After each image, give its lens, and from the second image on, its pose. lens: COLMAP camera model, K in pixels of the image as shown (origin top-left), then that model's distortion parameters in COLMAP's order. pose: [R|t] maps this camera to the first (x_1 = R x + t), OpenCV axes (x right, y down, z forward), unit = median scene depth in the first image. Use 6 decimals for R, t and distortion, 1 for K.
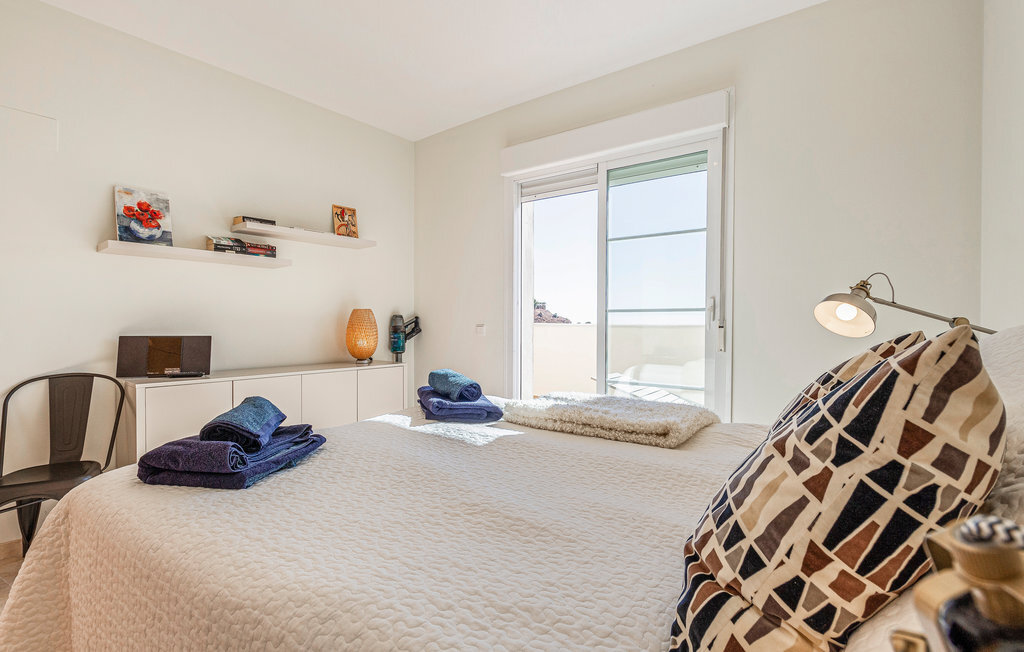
lens RADIAL K [[487.0, 0, 512.0], [0, 487.0, 326.0], [0, 0, 1]] dist [0.000433, 0.000078]
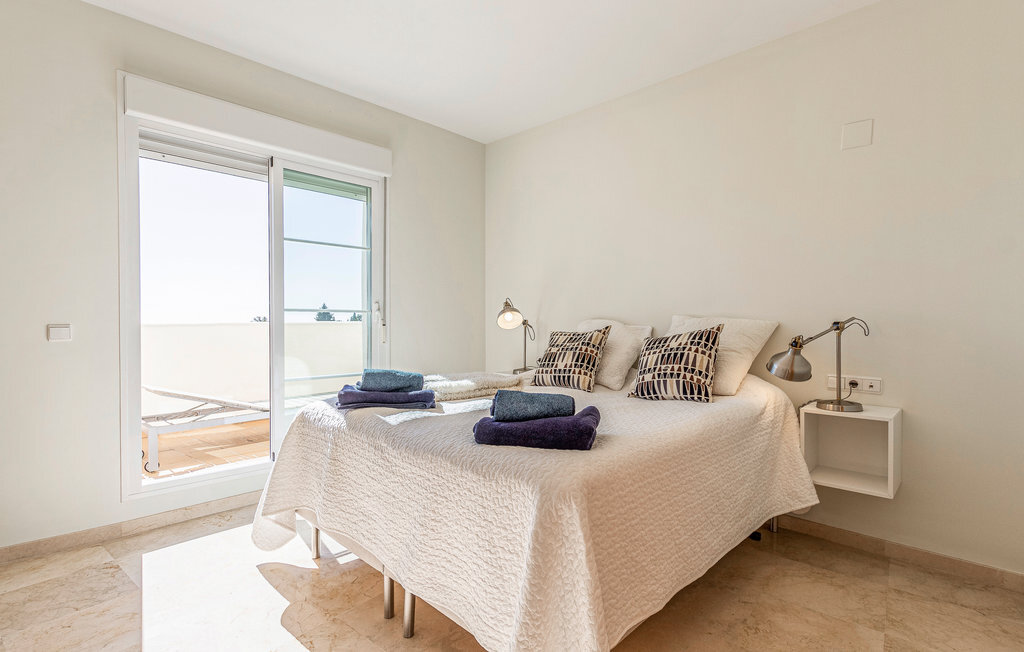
lens RADIAL K [[487.0, 0, 512.0], [0, 487.0, 326.0], [0, 0, 1]] dist [0.000433, 0.000078]
pose [[0.112304, -0.005542, 0.993658, -0.747396], [0.007932, 0.999958, 0.004680, 0.001941], [-0.993642, 0.007356, 0.112343, 0.425277]]
